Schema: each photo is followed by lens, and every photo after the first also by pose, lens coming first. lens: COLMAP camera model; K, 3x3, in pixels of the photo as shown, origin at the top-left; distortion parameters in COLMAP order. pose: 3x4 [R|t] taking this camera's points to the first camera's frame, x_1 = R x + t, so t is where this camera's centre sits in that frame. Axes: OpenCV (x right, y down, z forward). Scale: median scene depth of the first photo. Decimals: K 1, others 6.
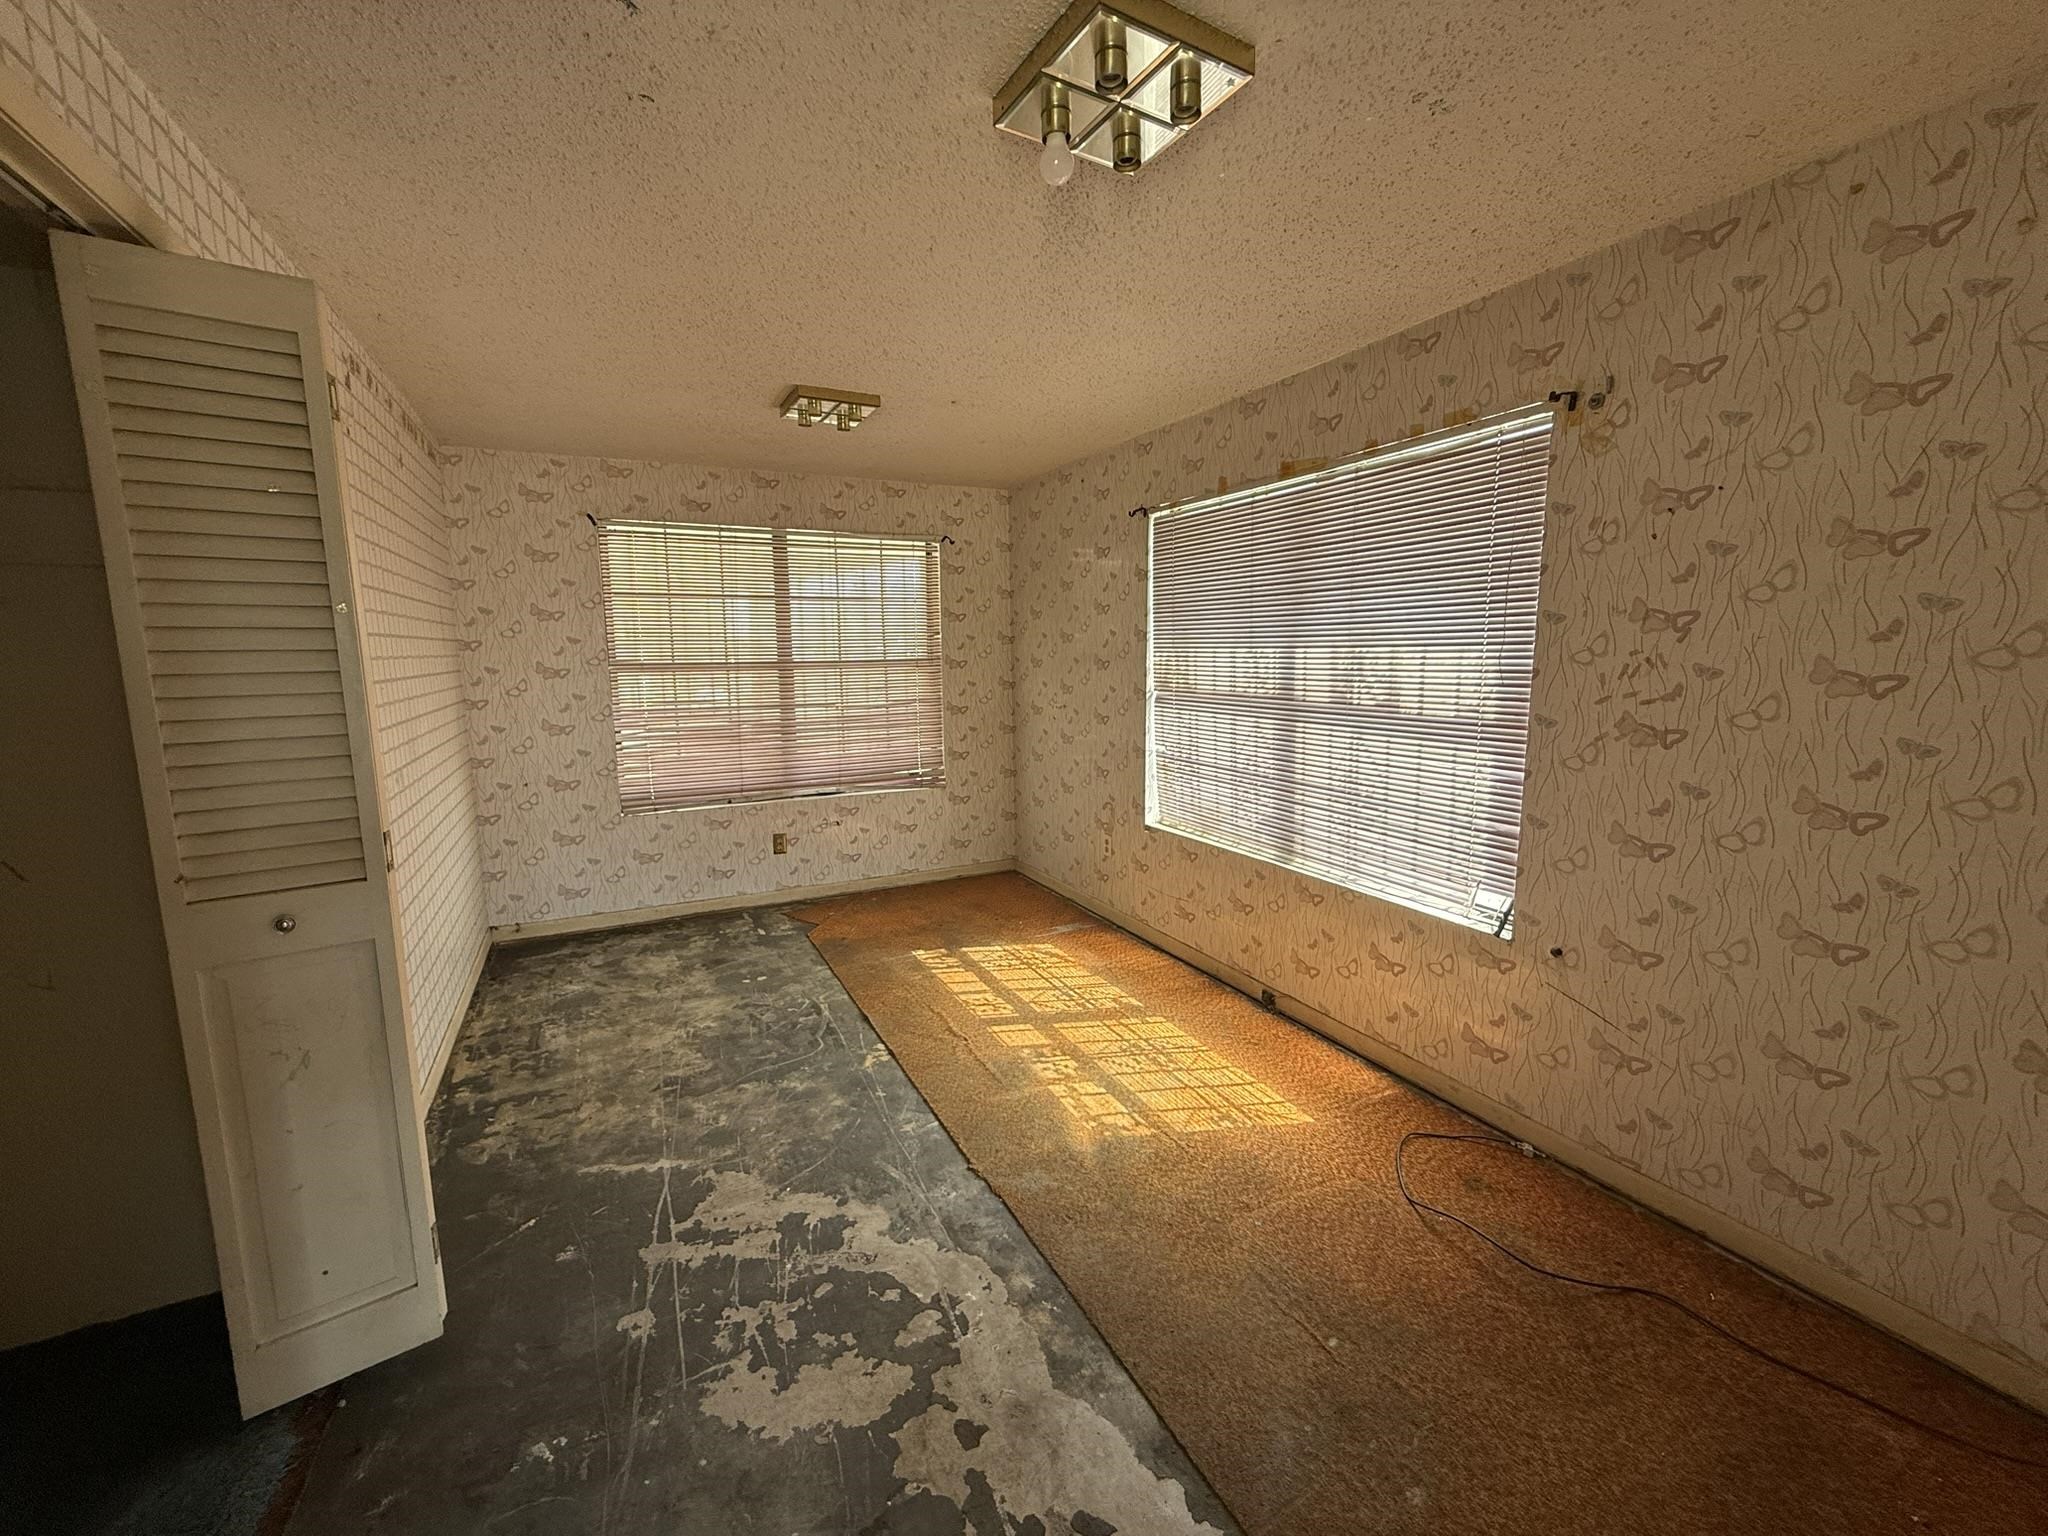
lens RADIAL K [[815.0, 0, 1013.2], [0, 815.0, 765.0], [0, 0, 1]] dist [0.000538, 0.000237]
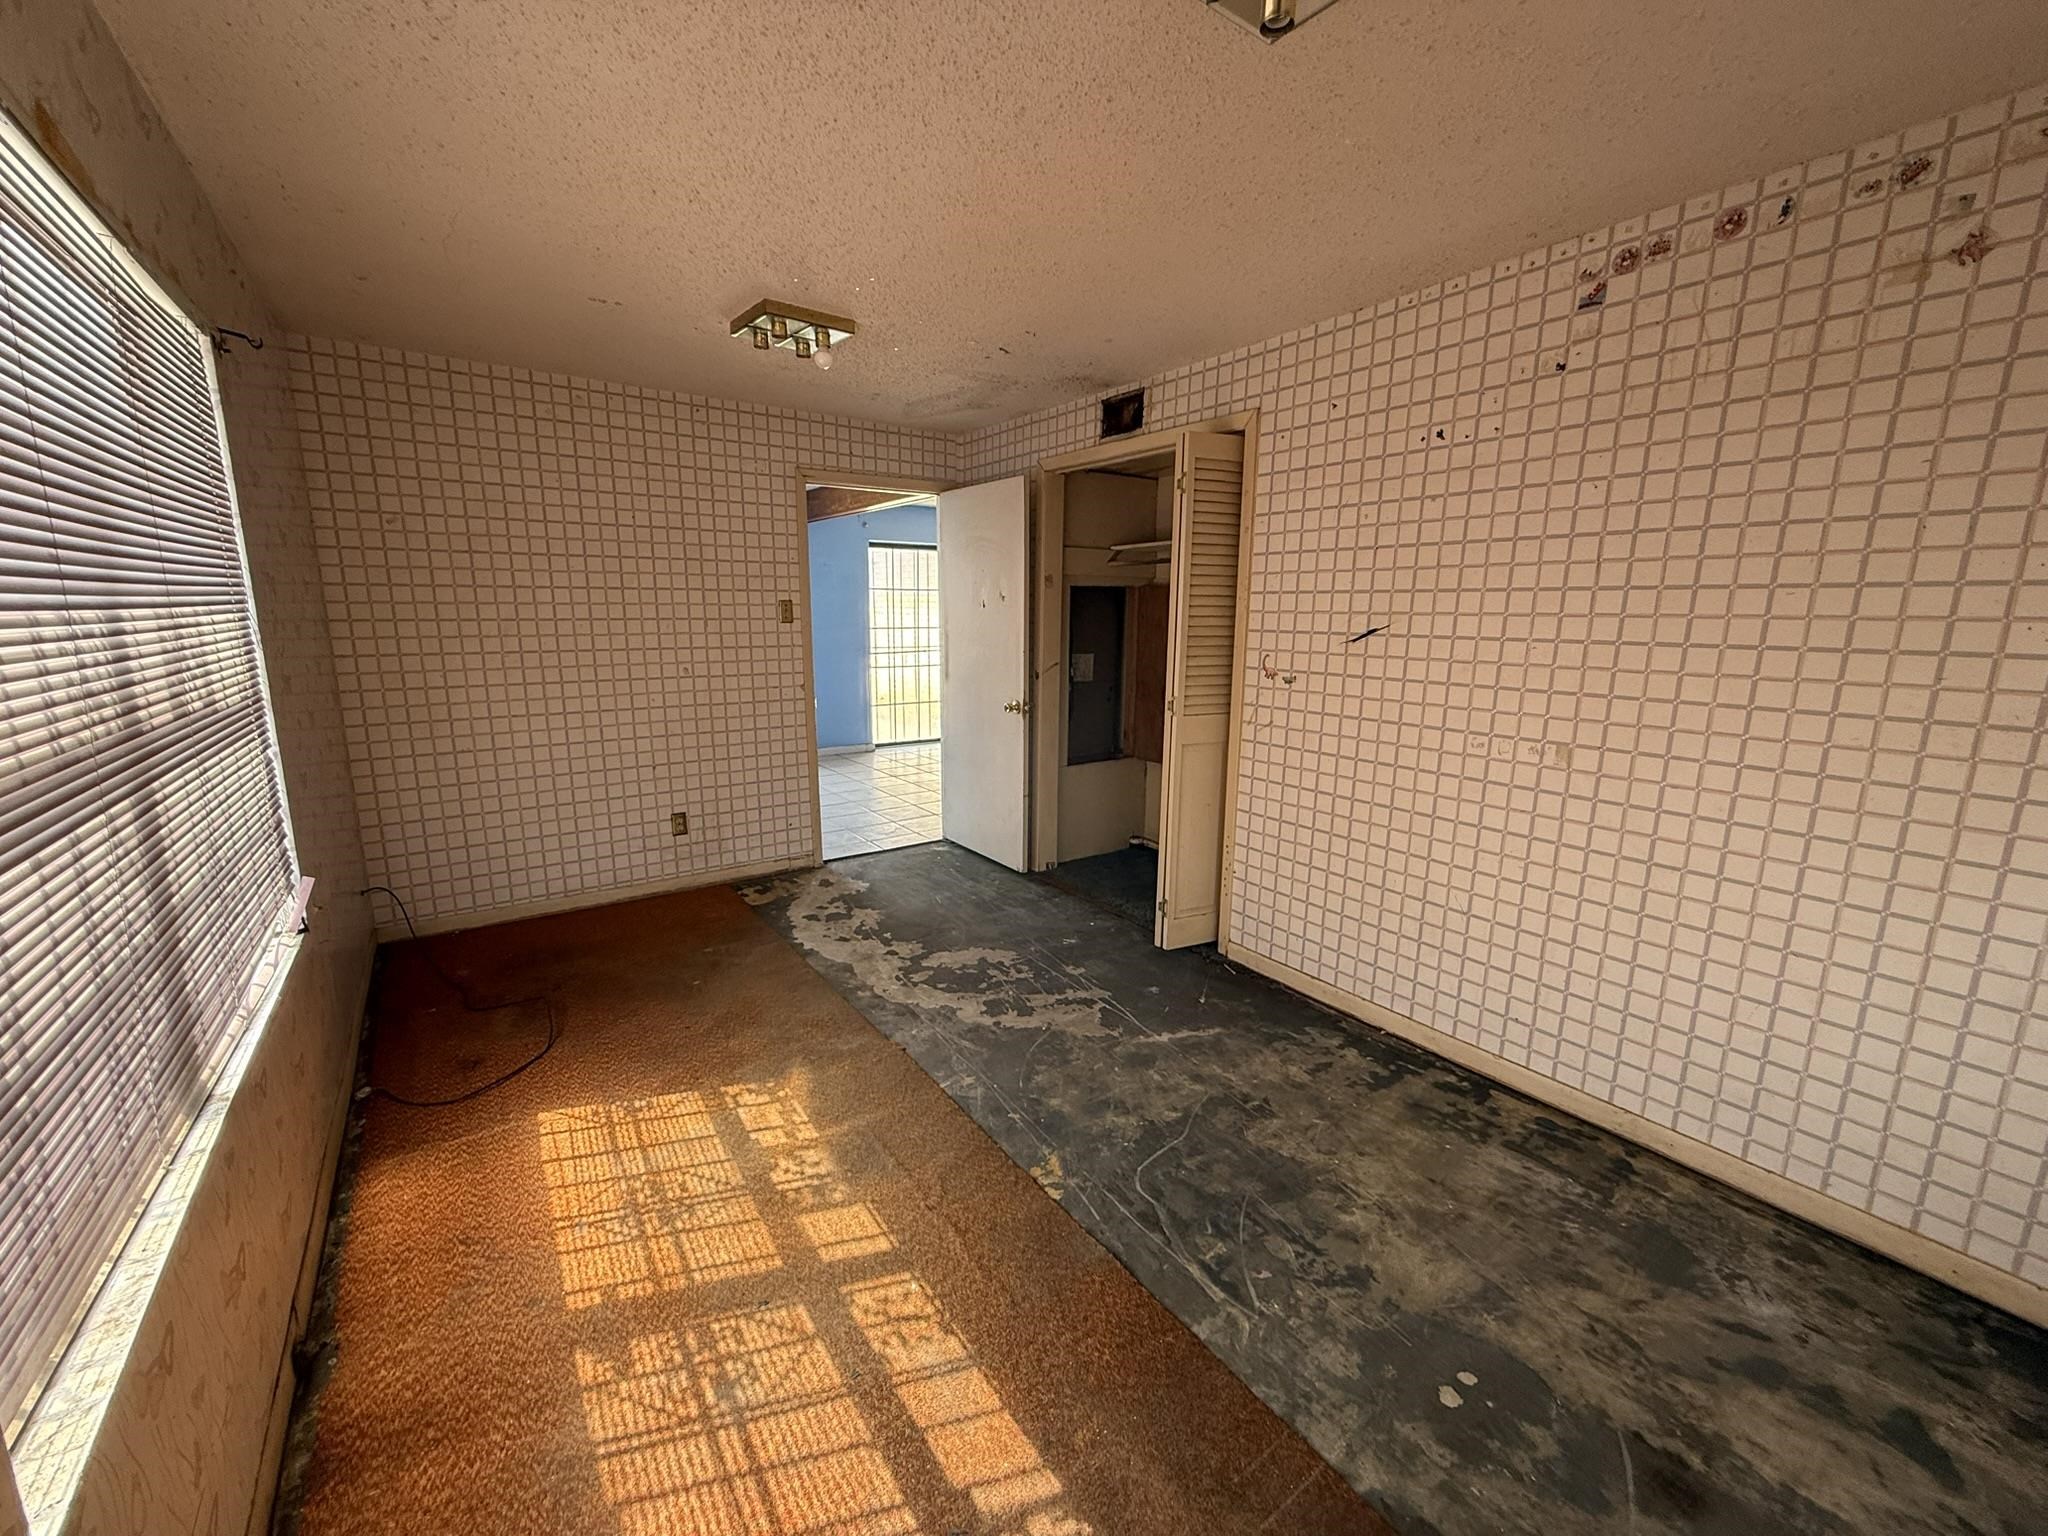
lens RADIAL K [[815.0, 0, 1013.2], [0, 815.0, 765.0], [0, 0, 1]] dist [0.000538, 0.000237]
pose [[-0.989861, 0.030644, -0.138694, -0.049551], [-0.016887, 0.944134, 0.329128, -0.237810], [0.141031, 0.328133, -0.934044, 1.654898]]
